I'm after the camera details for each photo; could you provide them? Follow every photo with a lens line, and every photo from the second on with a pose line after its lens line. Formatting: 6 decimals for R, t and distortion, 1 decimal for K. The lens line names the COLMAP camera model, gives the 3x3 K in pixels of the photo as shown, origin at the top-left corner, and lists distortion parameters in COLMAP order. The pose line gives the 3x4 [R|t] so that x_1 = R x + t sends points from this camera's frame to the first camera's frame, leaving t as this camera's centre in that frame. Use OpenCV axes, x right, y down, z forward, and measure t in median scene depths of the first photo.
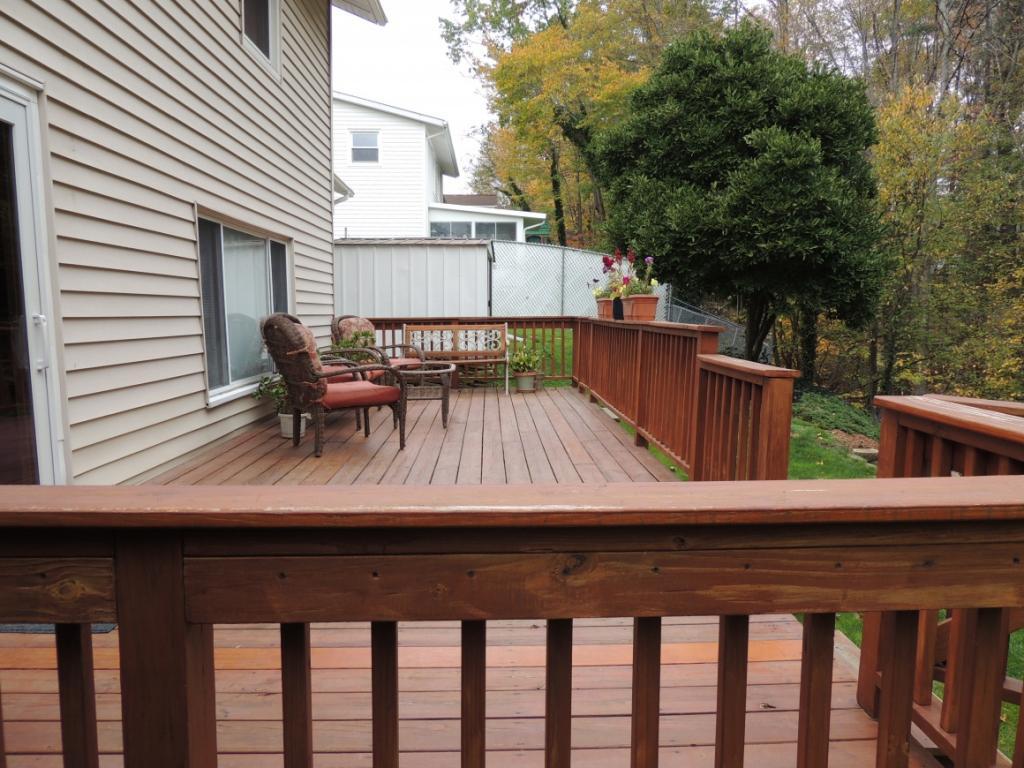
lens RADIAL K [[728.7, 0, 511.6], [0, 728.7, 387.5], [0, 0, 1]] dist [-0.005218, -0.013943]
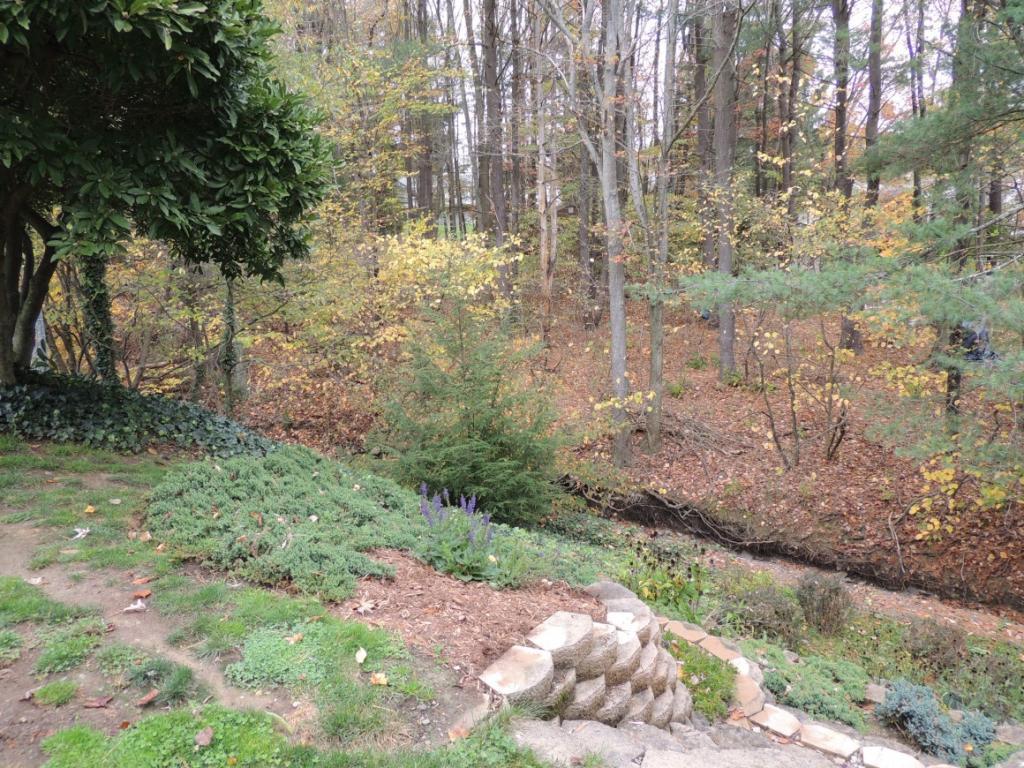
lens RADIAL K [[728.7, 0, 511.2], [0, 728.7, 384.7], [0, 0, 1]] dist [-0.005218, -0.013943]
pose [[0.592722, -0.170918, 0.787063, 0.218442], [0.120989, 0.985030, 0.122793, -0.059438], [-0.796268, 0.022444, 0.604527, 0.670495]]
